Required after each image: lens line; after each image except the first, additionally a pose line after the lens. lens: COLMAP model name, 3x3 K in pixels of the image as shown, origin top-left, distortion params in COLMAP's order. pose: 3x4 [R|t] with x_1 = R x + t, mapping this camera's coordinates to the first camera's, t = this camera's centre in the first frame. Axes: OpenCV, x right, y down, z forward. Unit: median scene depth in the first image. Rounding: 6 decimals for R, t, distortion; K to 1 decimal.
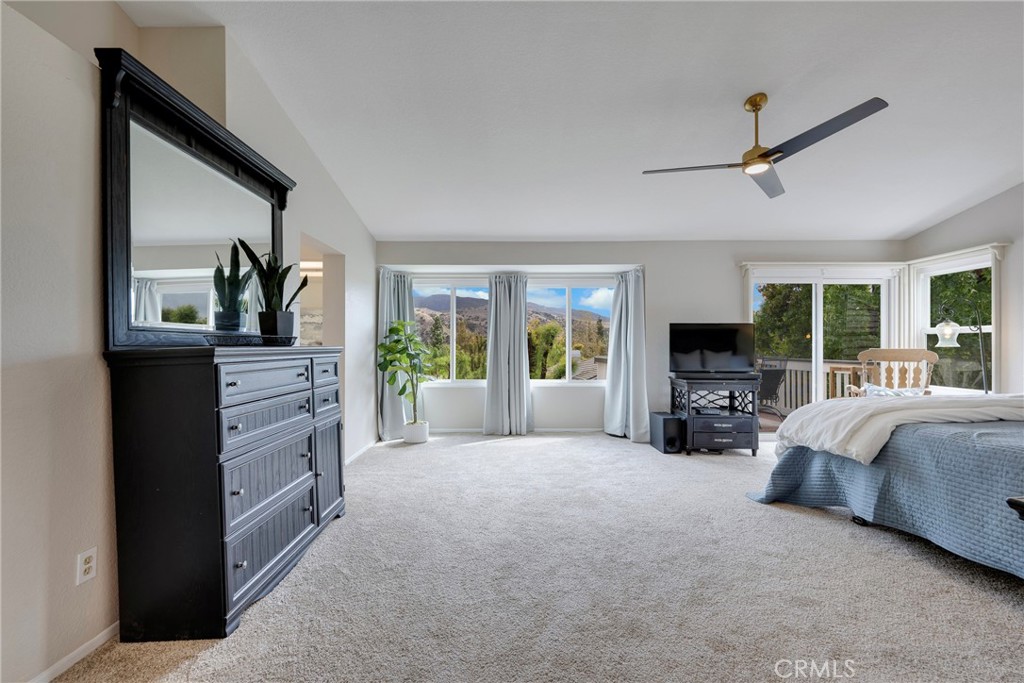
lens RADIAL K [[416.7, 0, 508.6], [0, 416.7, 344.2], [0, 0, 1]] dist [-0.001759, 0.000044]
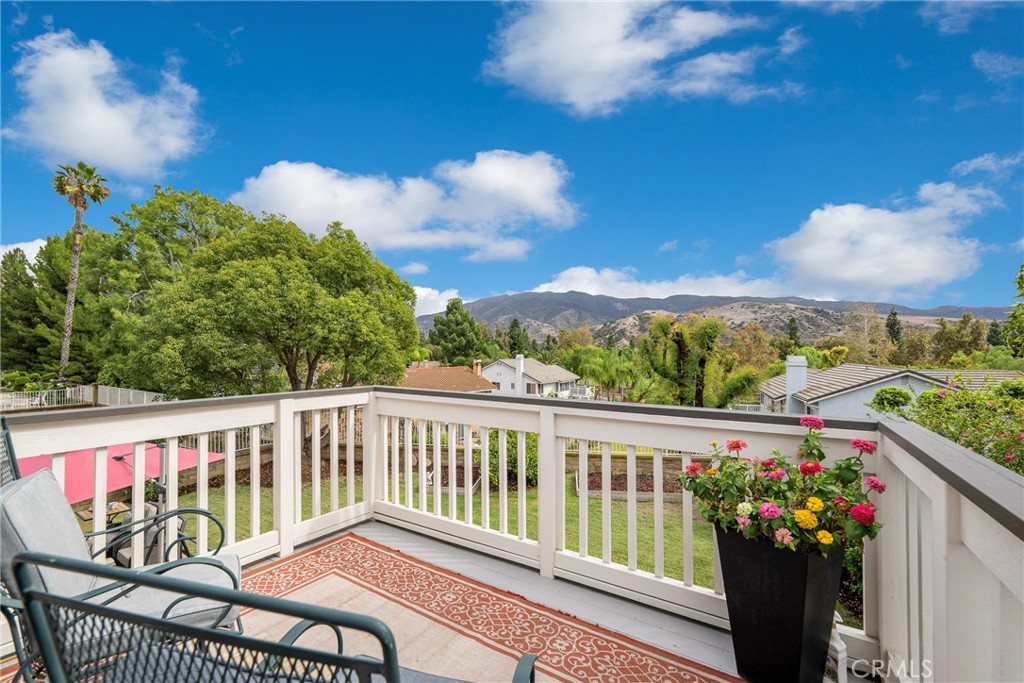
lens RADIAL K [[402.6, 0, 508.3], [0, 402.6, 346.4], [0, 0, 1]] dist [-0.003450, -0.000032]
pose [[0.839761, -0.002529, -0.542950, 0.941637], [0.001623, 0.999996, -0.002147, -0.011047], [0.542954, 0.000922, 0.839762, 1.249637]]
